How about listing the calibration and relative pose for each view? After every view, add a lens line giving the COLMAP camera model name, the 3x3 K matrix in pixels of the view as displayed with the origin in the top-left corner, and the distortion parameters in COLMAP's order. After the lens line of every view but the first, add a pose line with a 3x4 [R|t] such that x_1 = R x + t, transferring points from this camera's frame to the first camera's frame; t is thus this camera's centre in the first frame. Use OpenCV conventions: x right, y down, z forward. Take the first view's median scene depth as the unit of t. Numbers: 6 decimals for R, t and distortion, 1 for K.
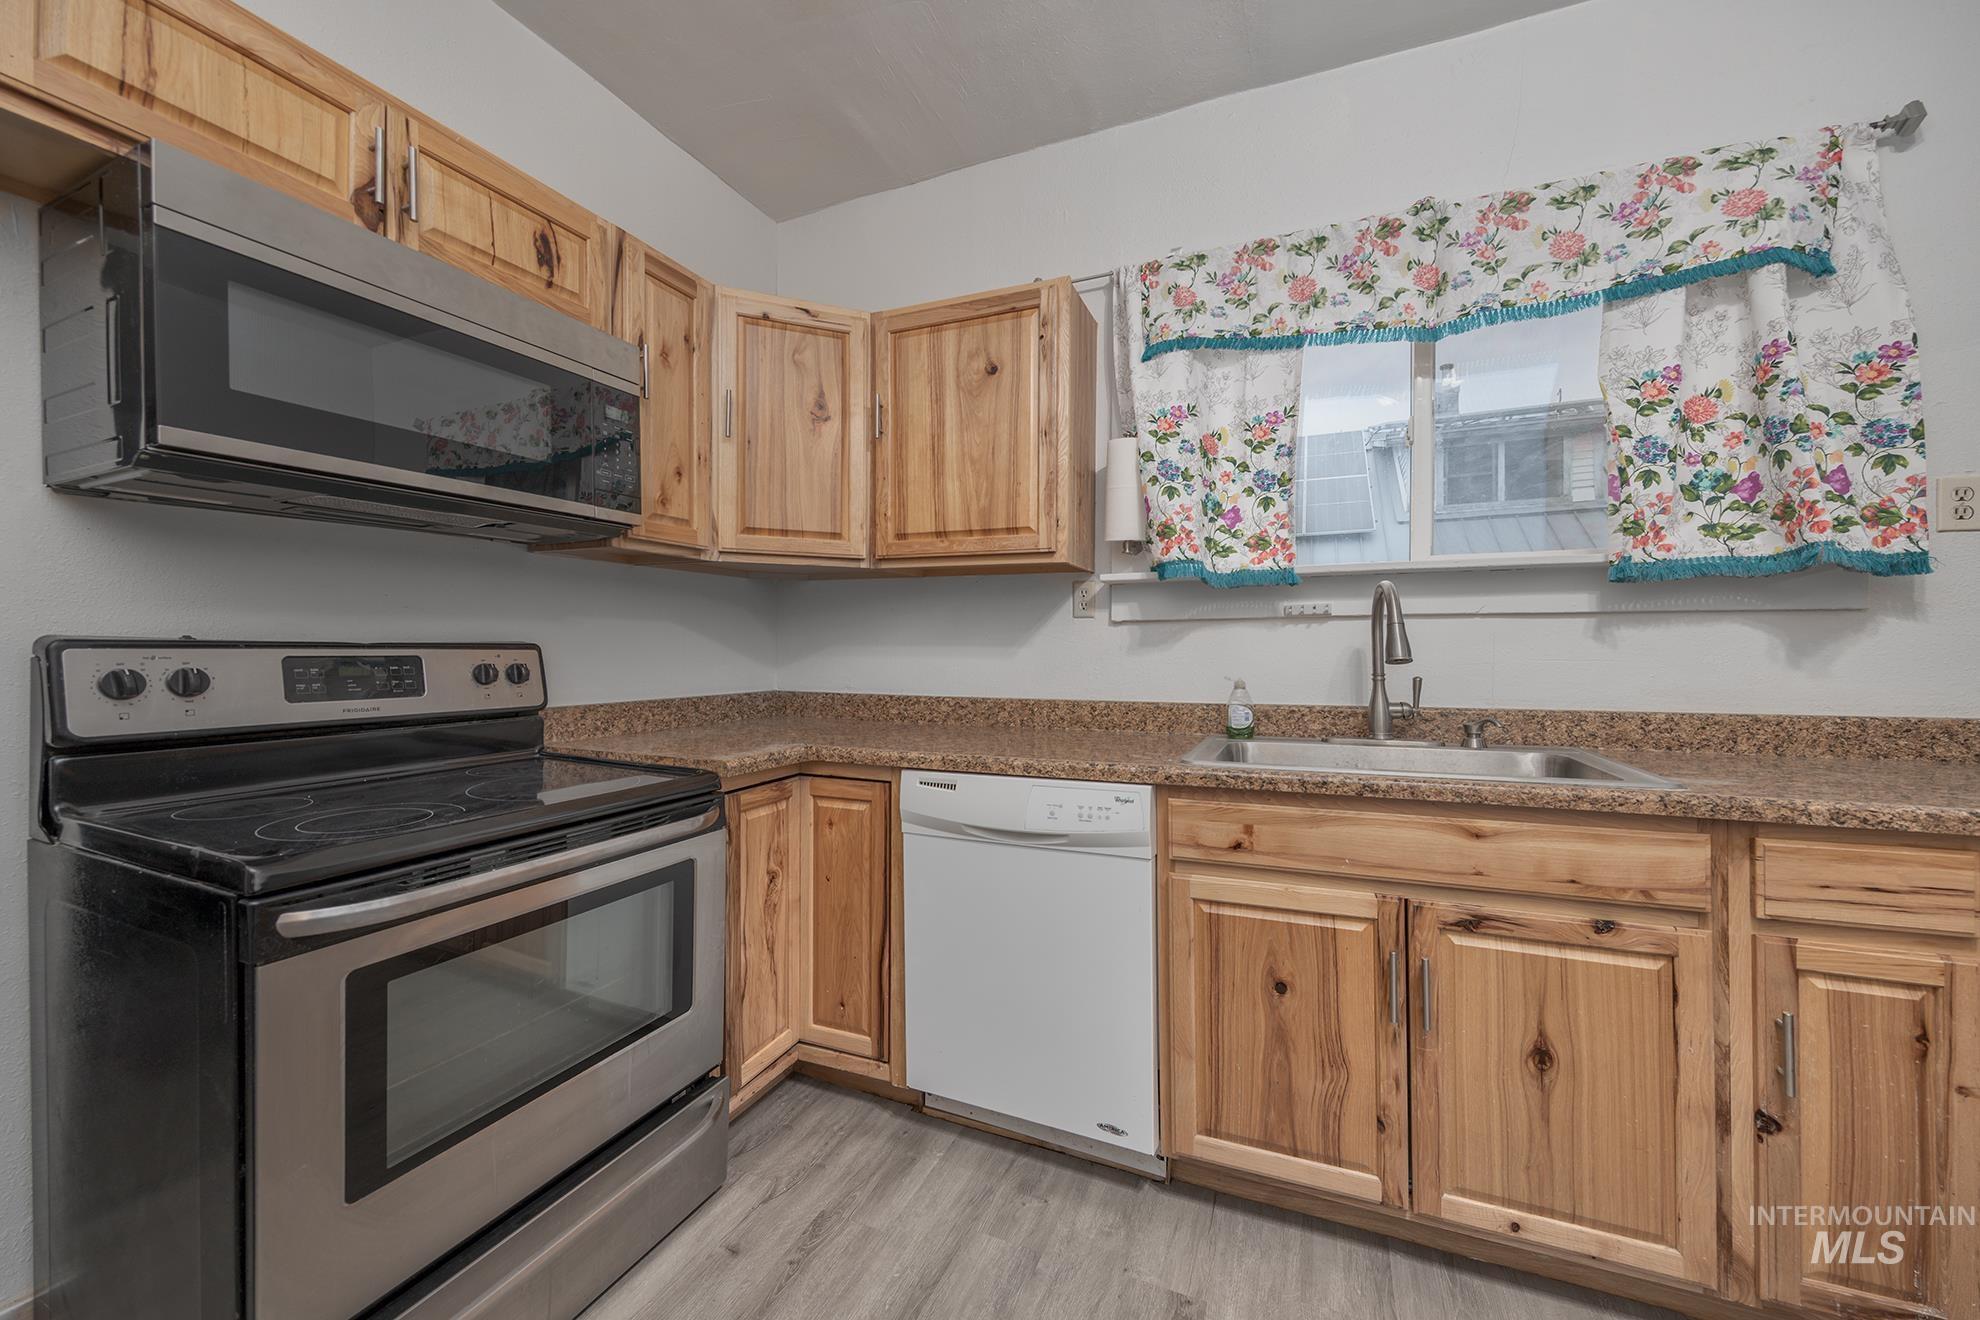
lens RADIAL K [[710.3, 0, 997.5], [0, 710.3, 652.1], [0, 0, 1]] dist [0.000643, -0.000167]
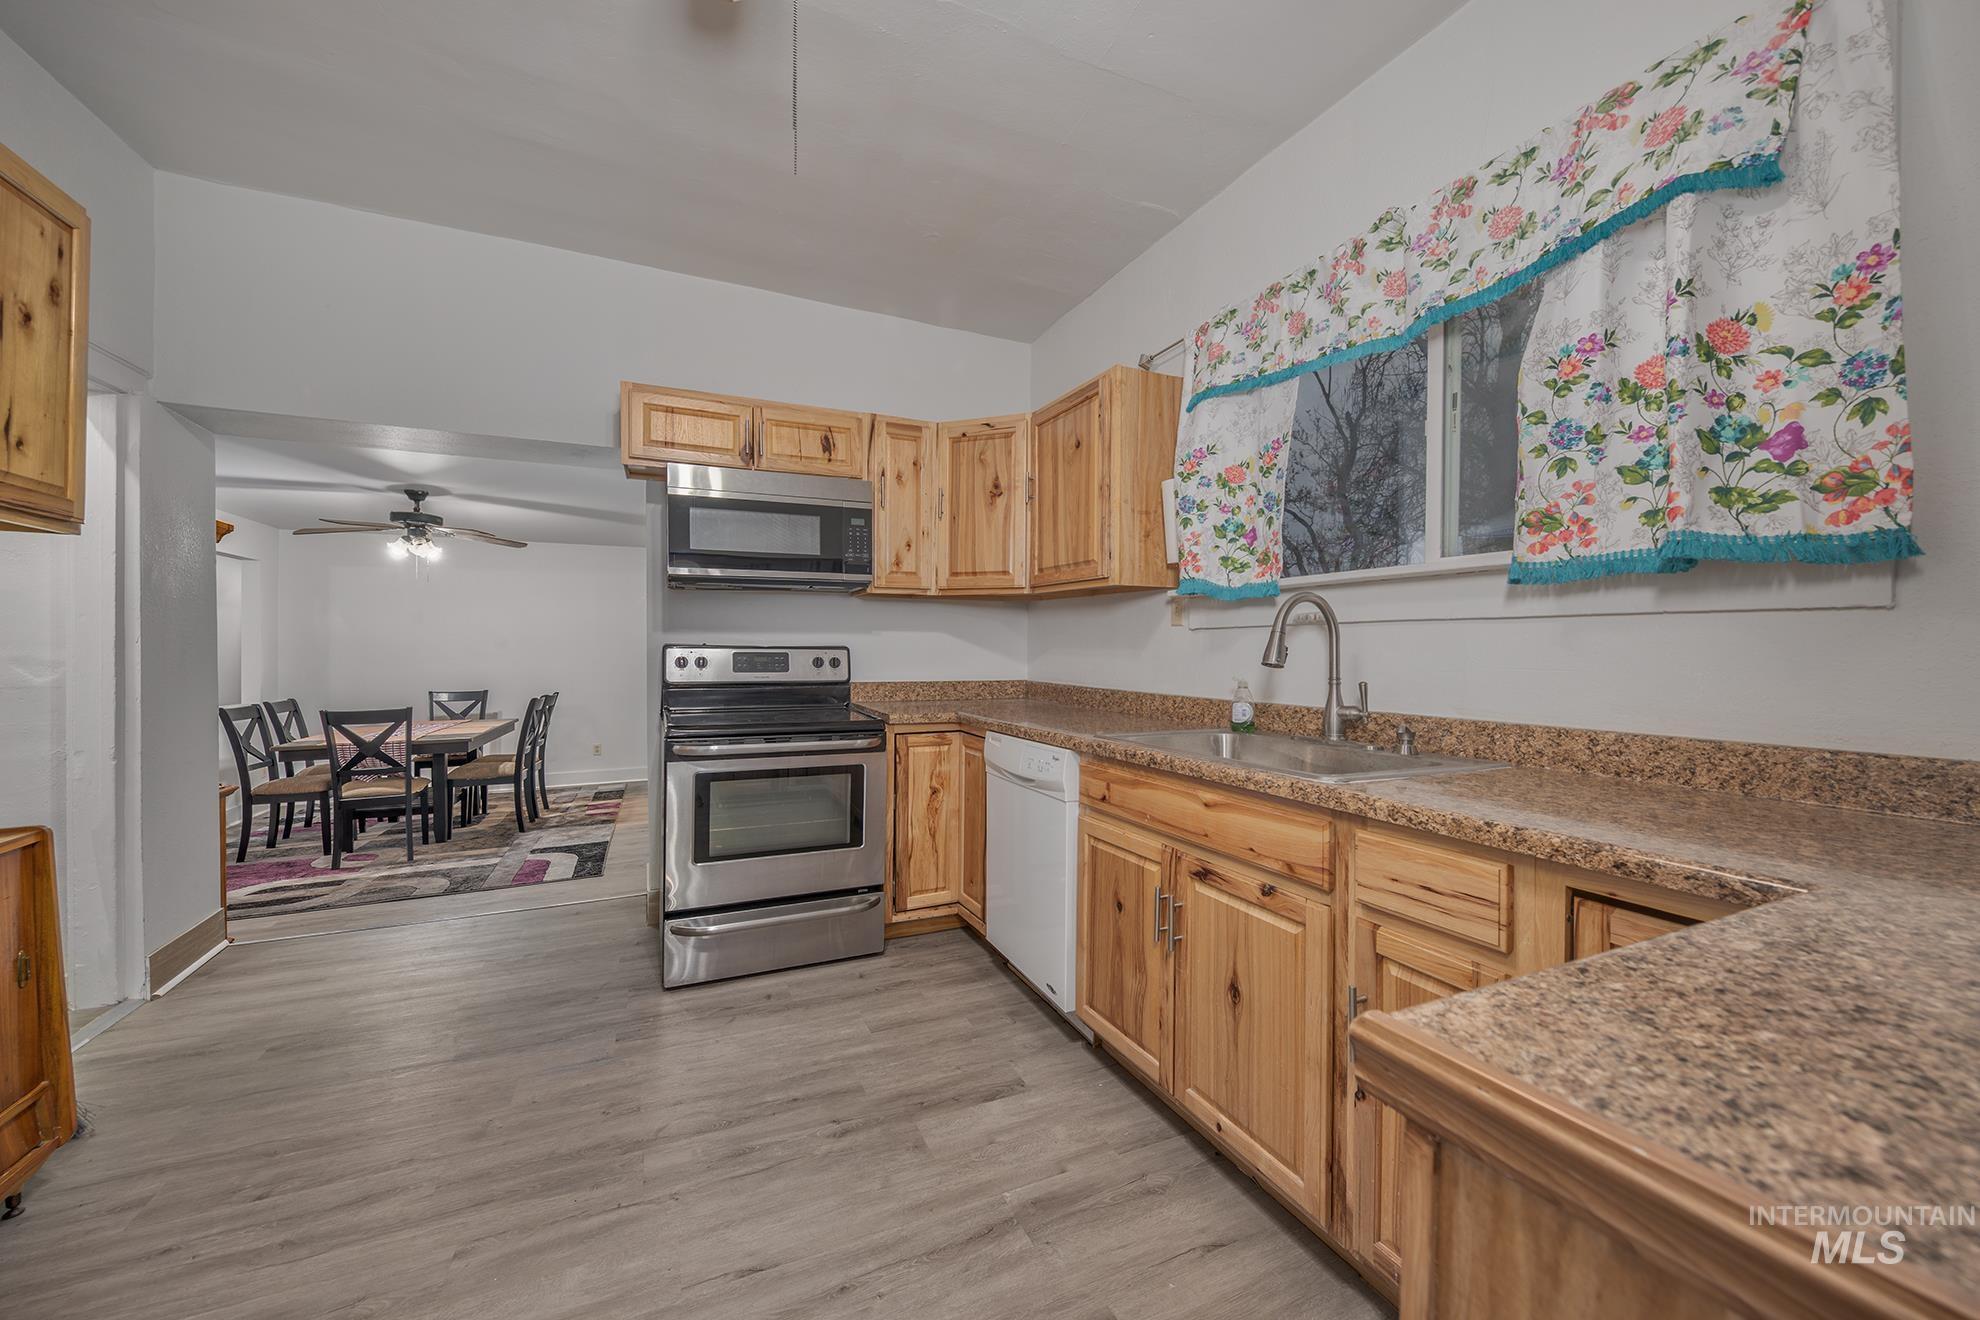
lens RADIAL K [[756.9, 0, 1043.2], [0, 756.9, 648.2], [0, 0, 1]] dist [0.002670, -0.000743]
pose [[0.752980, 0.005125, -0.658024, 1.054069], [-0.008562, 0.999961, -0.002010, -0.008326], [0.657988, 0.007148, 0.752994, -0.147653]]
